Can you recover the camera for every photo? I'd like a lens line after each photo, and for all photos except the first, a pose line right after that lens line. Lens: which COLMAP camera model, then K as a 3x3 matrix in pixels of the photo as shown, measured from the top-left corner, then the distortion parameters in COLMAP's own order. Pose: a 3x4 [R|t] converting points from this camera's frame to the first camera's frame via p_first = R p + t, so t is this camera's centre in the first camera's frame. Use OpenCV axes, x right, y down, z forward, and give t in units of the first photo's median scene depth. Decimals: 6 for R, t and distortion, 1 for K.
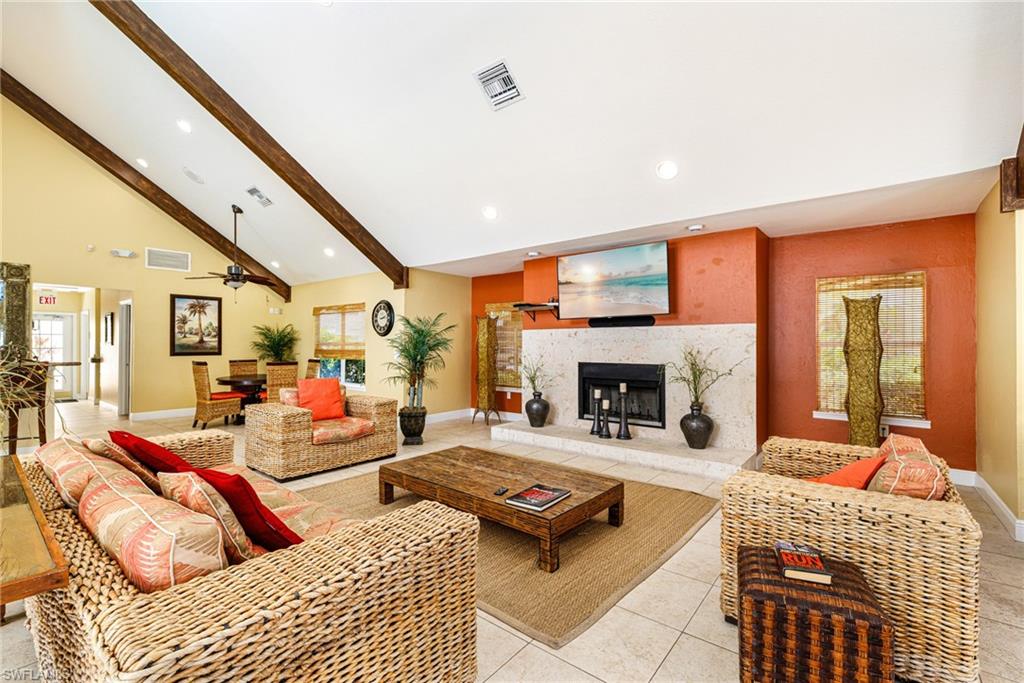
lens RADIAL K [[445.8, 0, 508.0], [0, 445.8, 341.4], [0, 0, 1]] dist [0.003300, 0.000015]
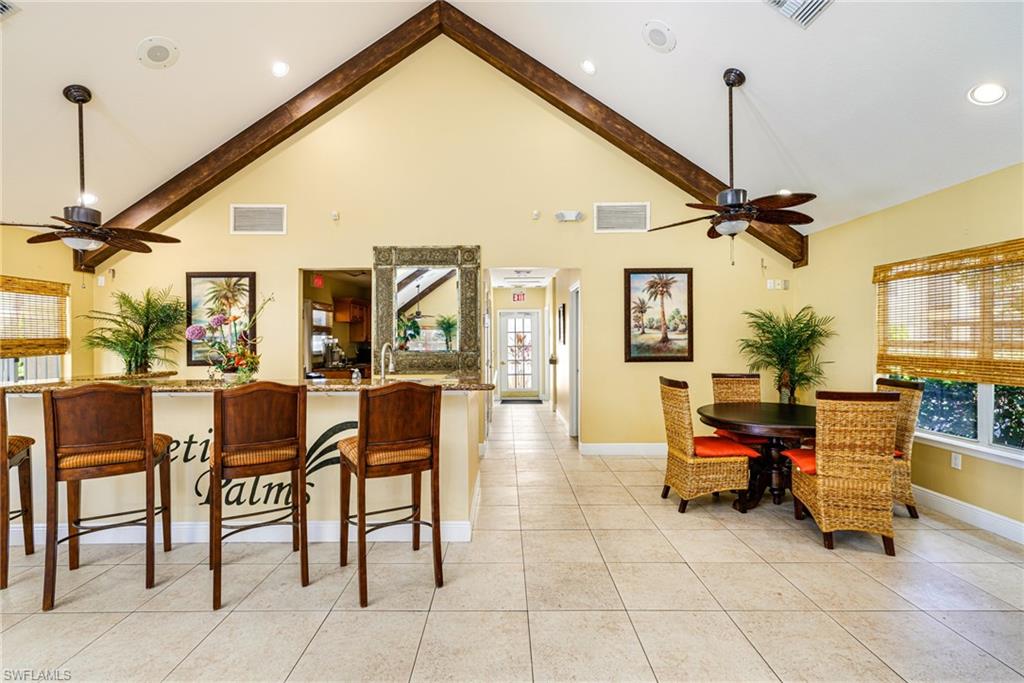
lens RADIAL K [[445.8, 0, 508.0], [0, 445.8, 341.4], [0, 0, 1]] dist [0.003300, 0.000015]
pose [[0.628454, 0.000609, -0.777847, -0.344638], [0.011635, 0.999880, 0.010183, -0.006661], [0.777760, -0.015450, 0.628372, 0.441690]]
